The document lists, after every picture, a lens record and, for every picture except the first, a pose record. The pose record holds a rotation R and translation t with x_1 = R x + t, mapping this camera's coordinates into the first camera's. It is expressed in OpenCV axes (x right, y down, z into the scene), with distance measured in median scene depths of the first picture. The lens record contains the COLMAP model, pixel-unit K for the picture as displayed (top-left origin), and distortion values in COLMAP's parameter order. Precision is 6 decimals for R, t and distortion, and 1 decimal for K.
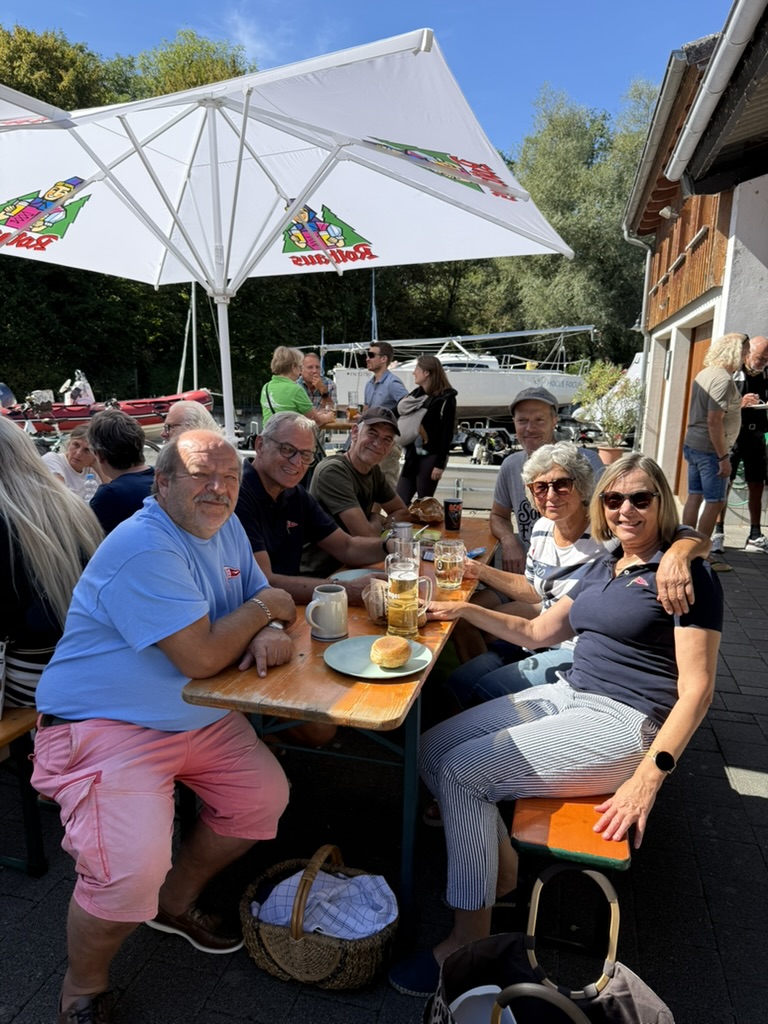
lens RADIAL K [[722.1, 0, 383.1], [0, 722.1, 532.0], [0, 0, 1]] dist [0.030782, -0.049313]
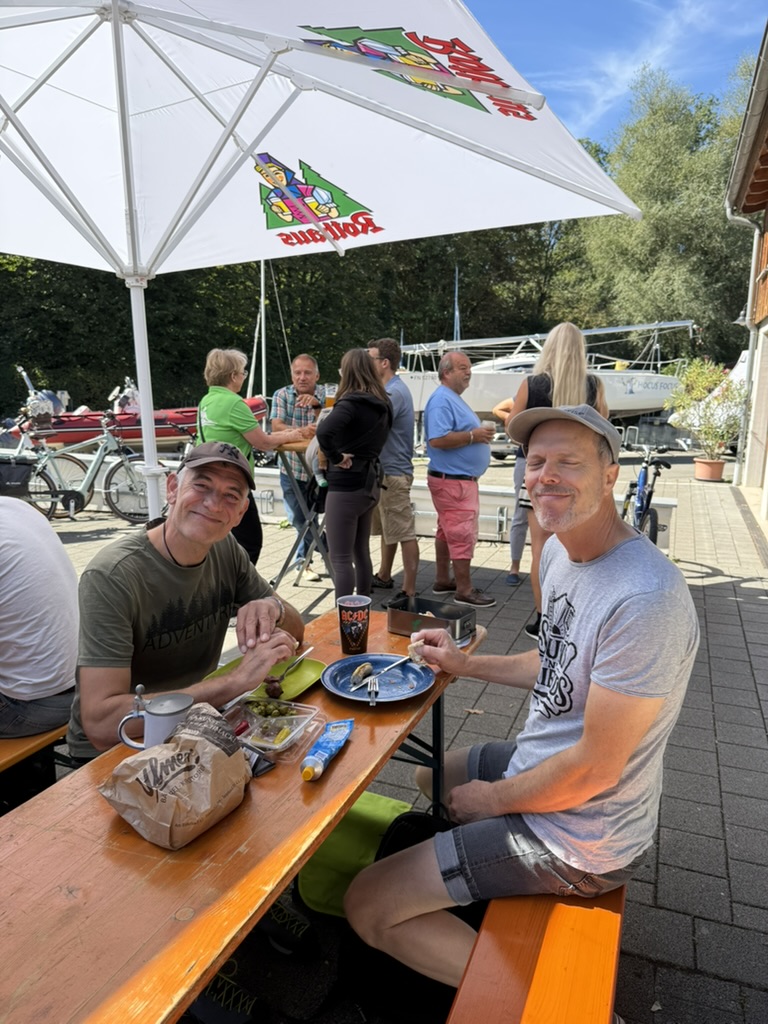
lens RADIAL K [[722.1, 0, 386.4], [0, 722.1, 527.9], [0, 0, 1]] dist [0.030782, -0.049313]
pose [[0.992457, 0.014446, -0.121737, 0.038137], [-0.015568, 0.999845, -0.008267, -0.021239], [0.121598, 0.010100, 0.992528, 0.092701]]
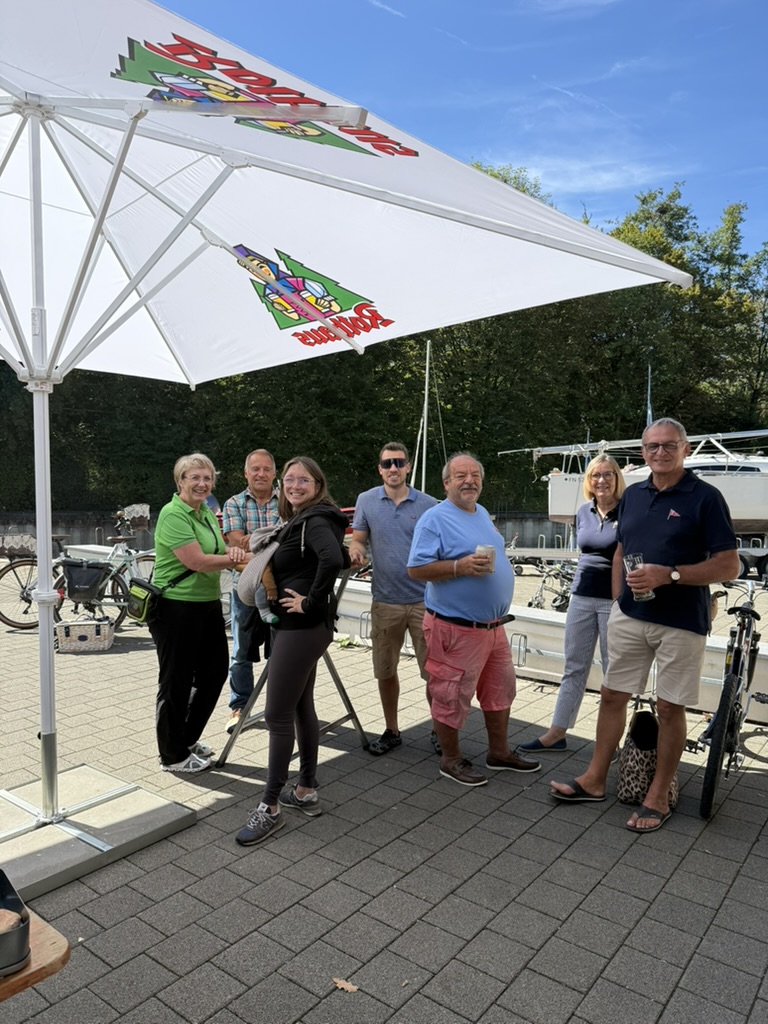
lens RADIAL K [[722.1, 0, 386.2], [0, 722.1, 530.9], [0, 0, 1]] dist [0.030782, -0.049313]
pose [[0.924694, 0.018782, -0.380248, 0.098173], [-0.072085, 0.989353, -0.126429, -0.041120], [0.373825, 0.144319, 0.916202, 0.164471]]
